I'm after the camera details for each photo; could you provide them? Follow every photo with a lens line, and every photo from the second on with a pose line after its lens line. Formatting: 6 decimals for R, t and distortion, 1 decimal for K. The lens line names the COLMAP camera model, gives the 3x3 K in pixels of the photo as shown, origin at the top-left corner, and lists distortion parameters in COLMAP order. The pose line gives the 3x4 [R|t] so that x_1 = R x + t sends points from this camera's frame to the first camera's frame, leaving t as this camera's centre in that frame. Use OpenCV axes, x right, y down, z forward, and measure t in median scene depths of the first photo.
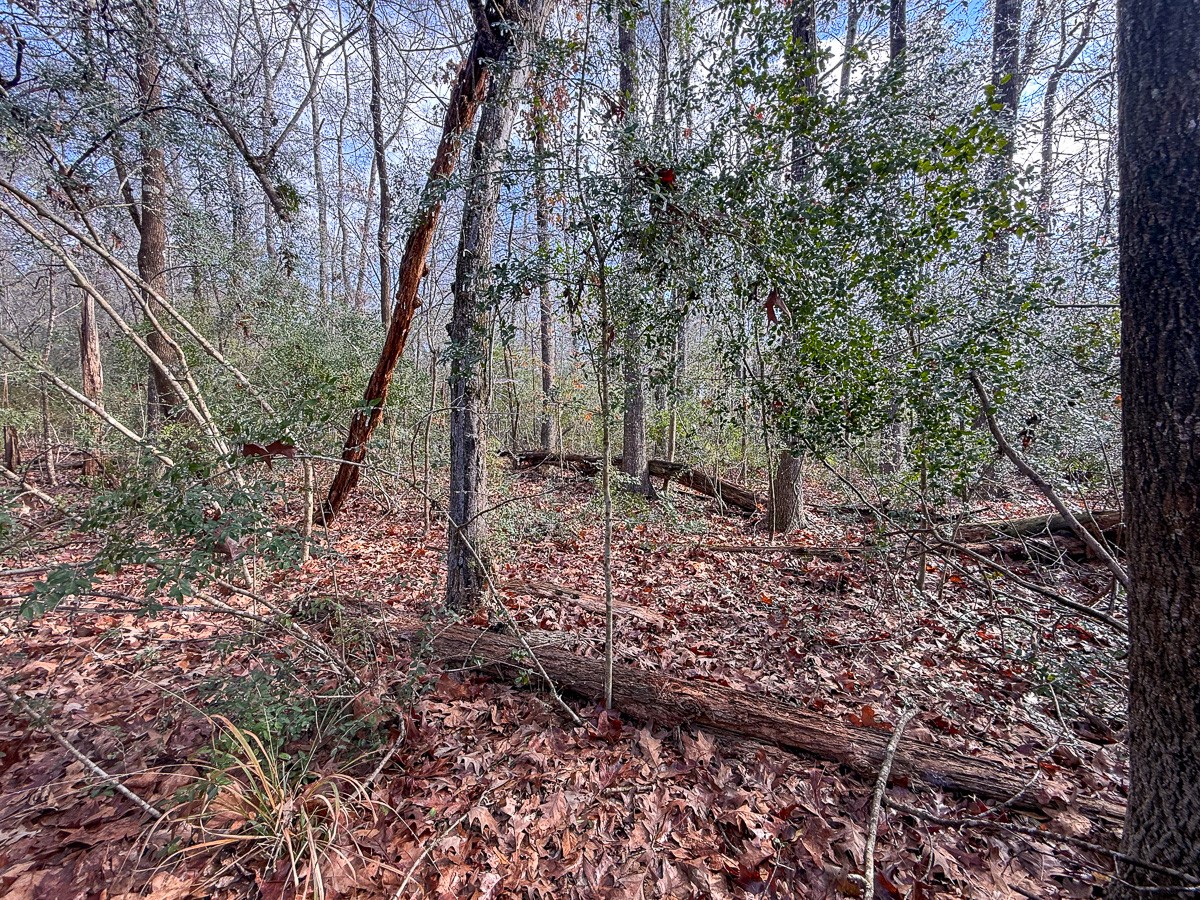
lens RADIAL K [[479.3, 0, 597.7], [0, 479.3, 450.1], [0, 0, 1]] dist [0.000760, 0.000196]
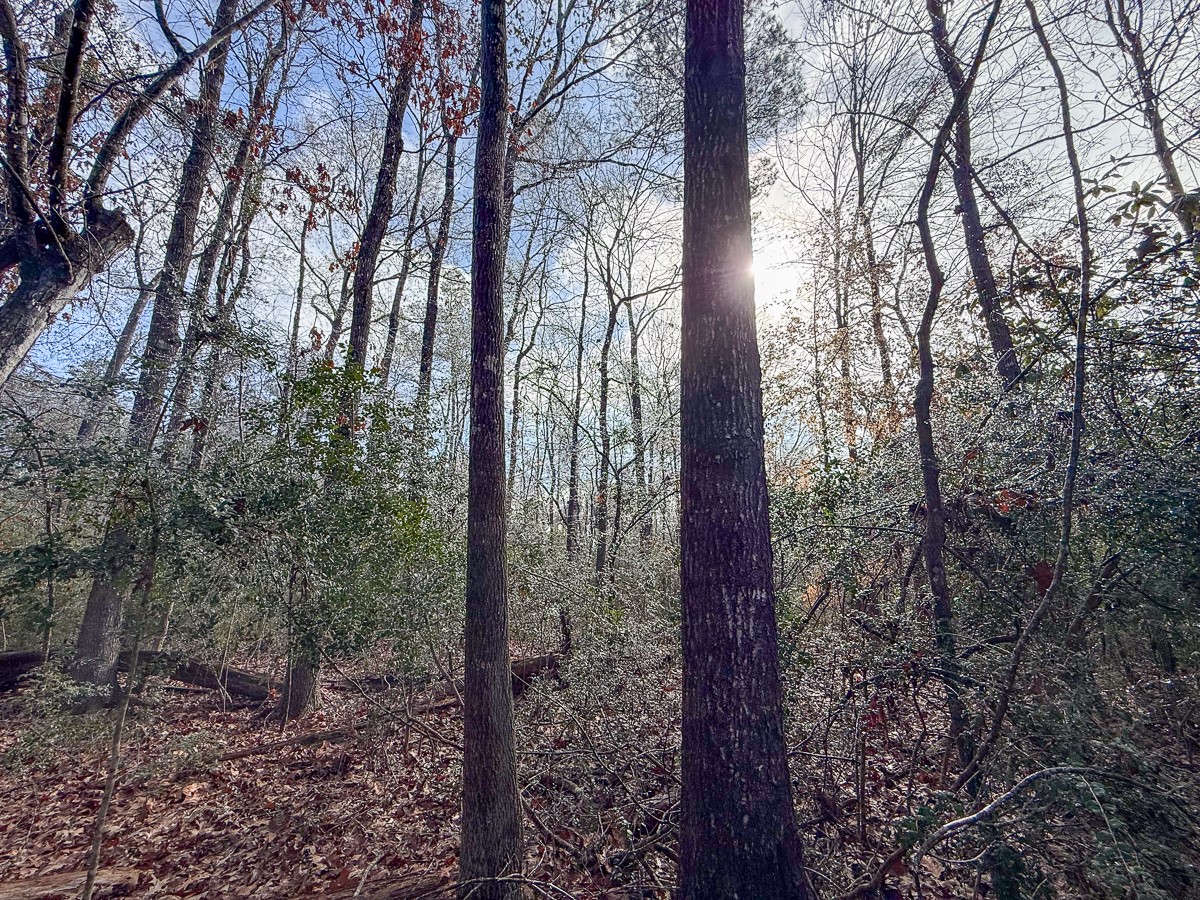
lens RADIAL K [[479.3, 0, 598.9], [0, 479.3, 446.9], [0, 0, 1]] dist [0.000760, 0.000196]
pose [[0.626541, 0.188922, 0.756145, -0.142338], [0.039708, 0.961180, -0.273051, -0.128975], [-0.778376, 0.201103, 0.594717, -0.354275]]
